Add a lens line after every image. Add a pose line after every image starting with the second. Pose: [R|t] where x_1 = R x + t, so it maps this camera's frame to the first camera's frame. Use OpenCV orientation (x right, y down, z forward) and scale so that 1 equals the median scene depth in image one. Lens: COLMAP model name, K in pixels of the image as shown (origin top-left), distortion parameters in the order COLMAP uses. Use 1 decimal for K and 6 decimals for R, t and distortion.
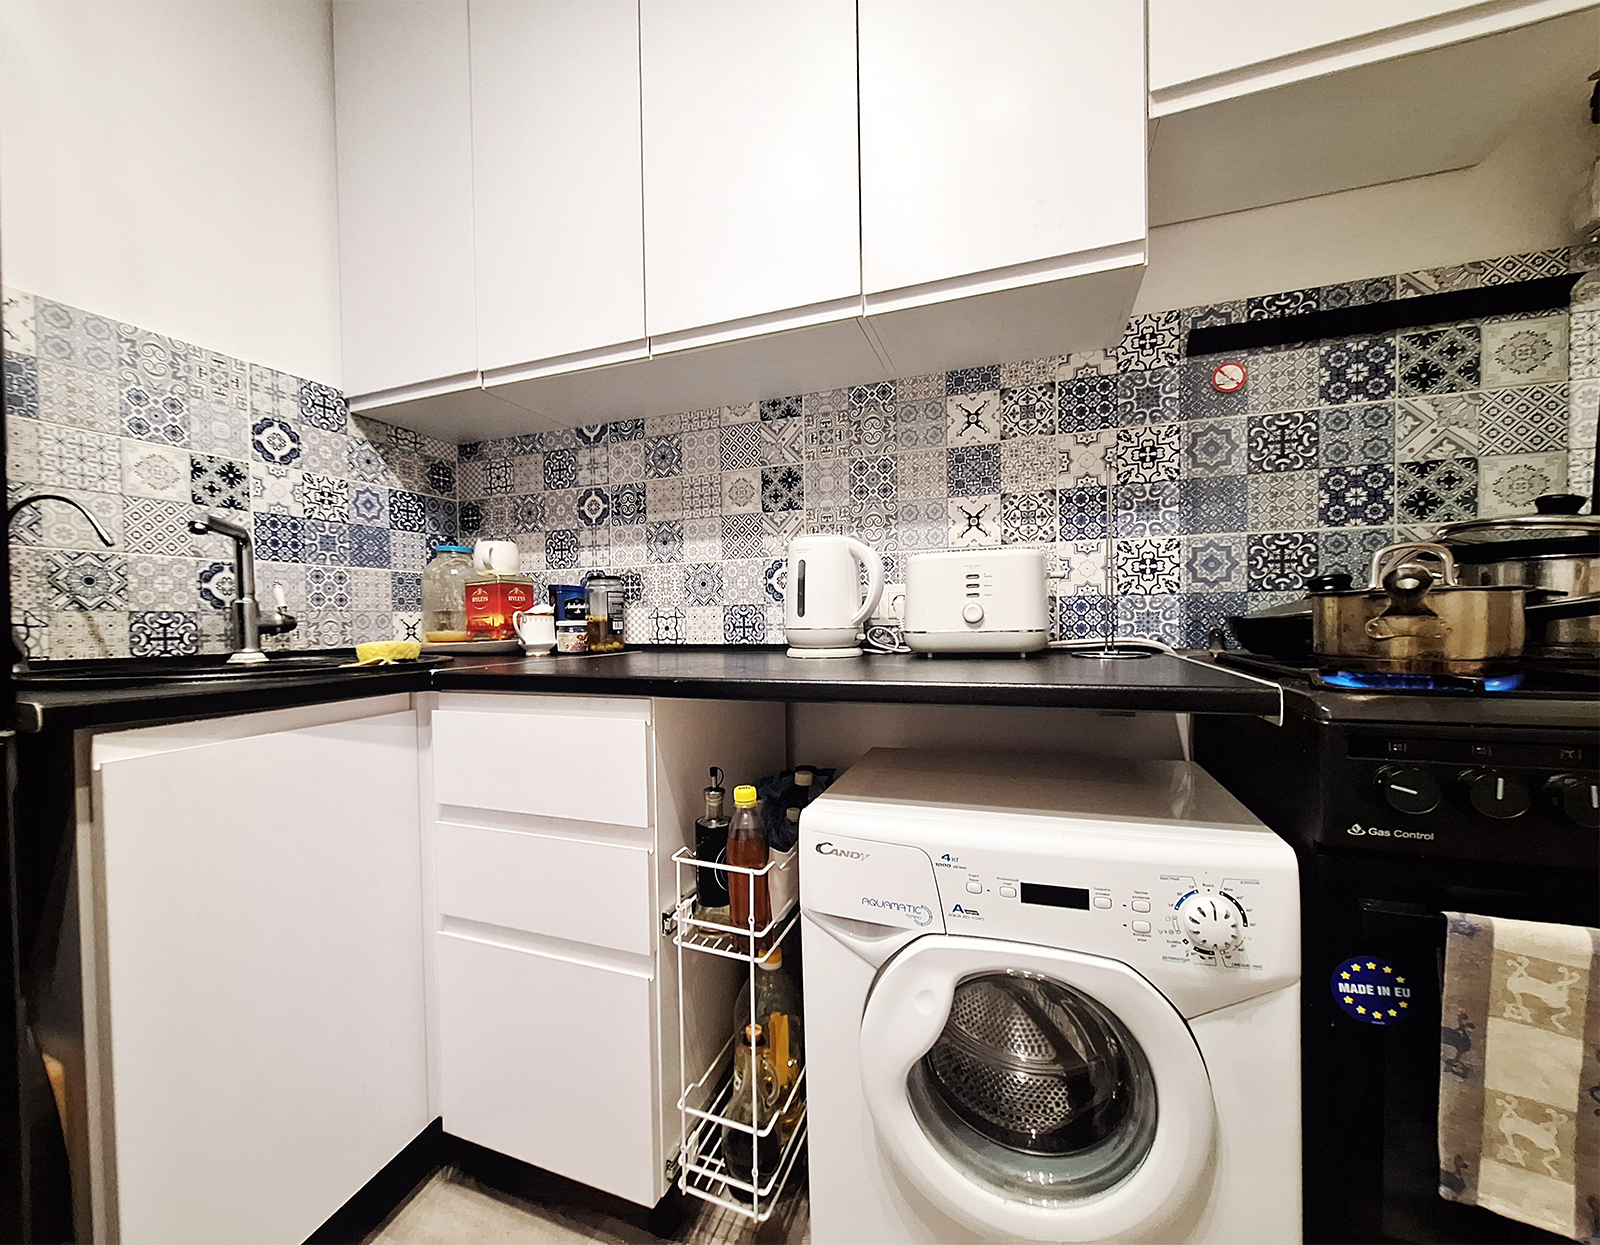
lens RADIAL K [[647.4, 0, 796.6], [0, 647.4, 635.7], [0, 0, 1]] dist [-0.002623, 0.000838]
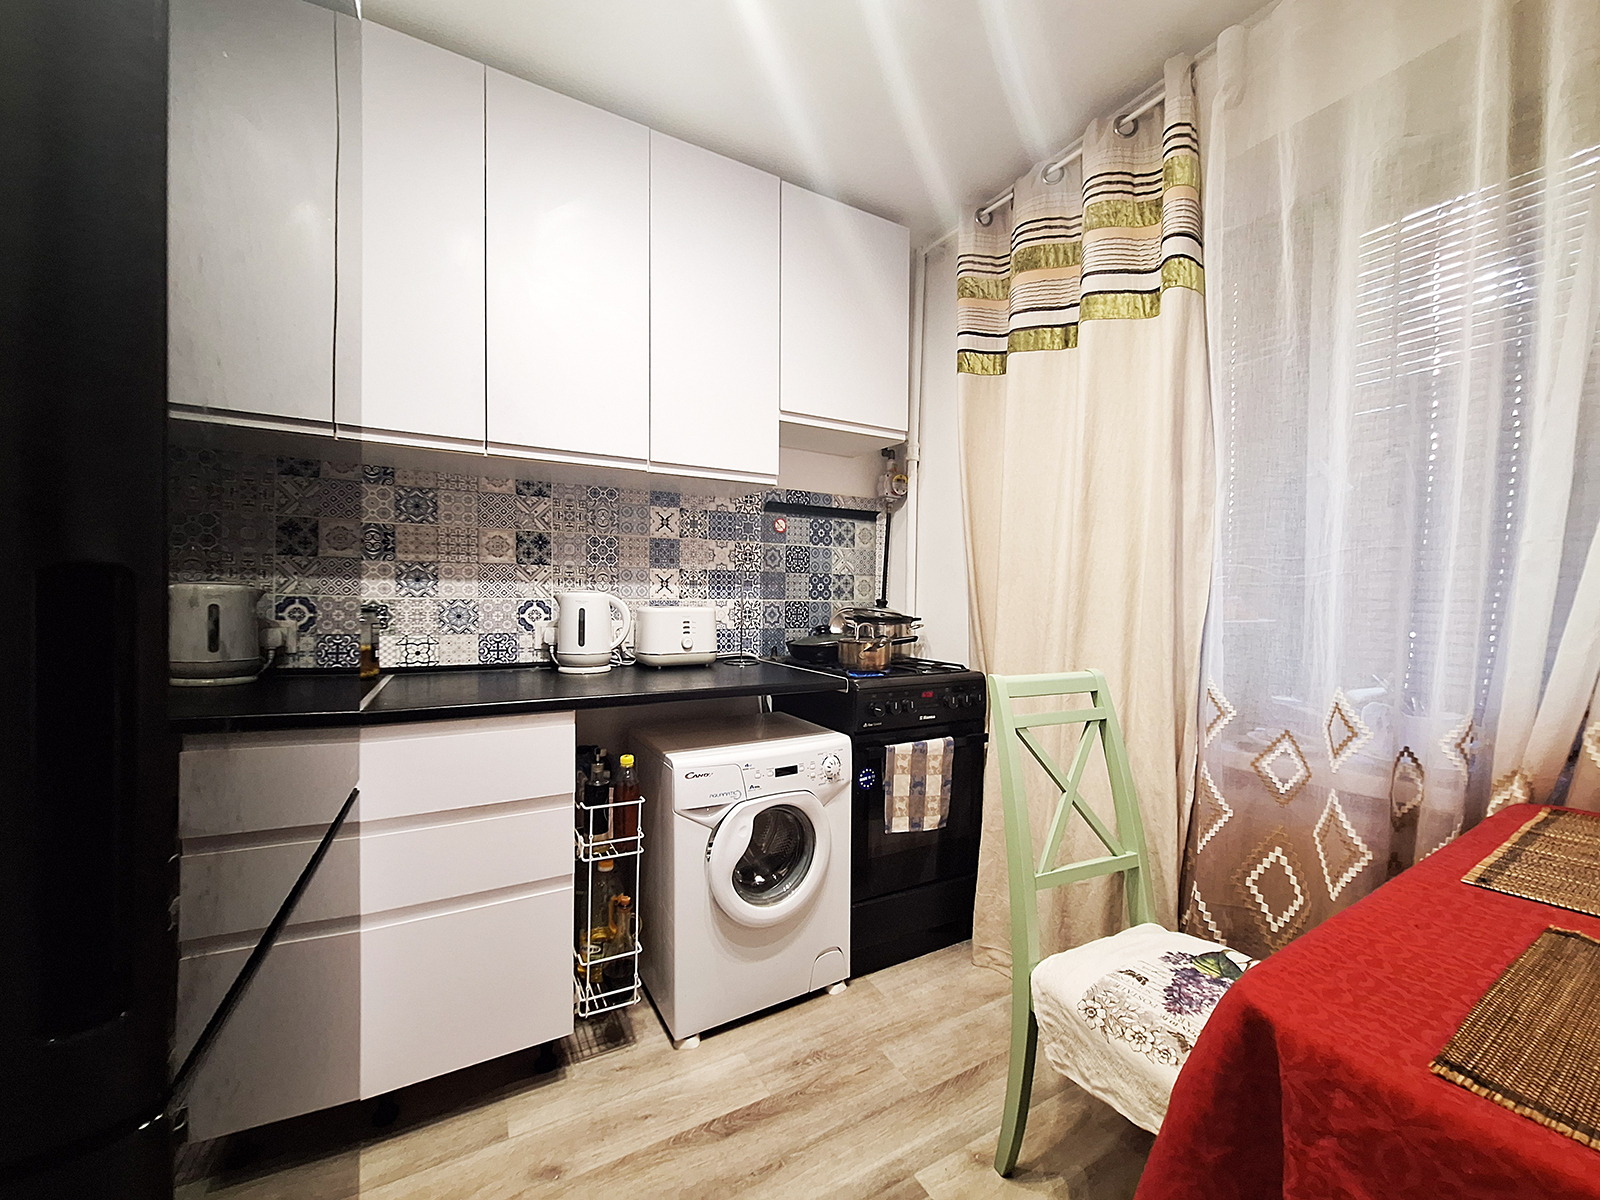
lens RADIAL K [[633.7, 0, 799.8], [0, 633.7, 601.0], [0, 0, 1]] dist [-0.000781, 0.000013]
pose [[0.627810, 0.016946, 0.778182, -0.851142], [-0.007431, 0.999848, -0.015779, -0.119710], [-0.778331, 0.004124, 0.627841, -0.322648]]
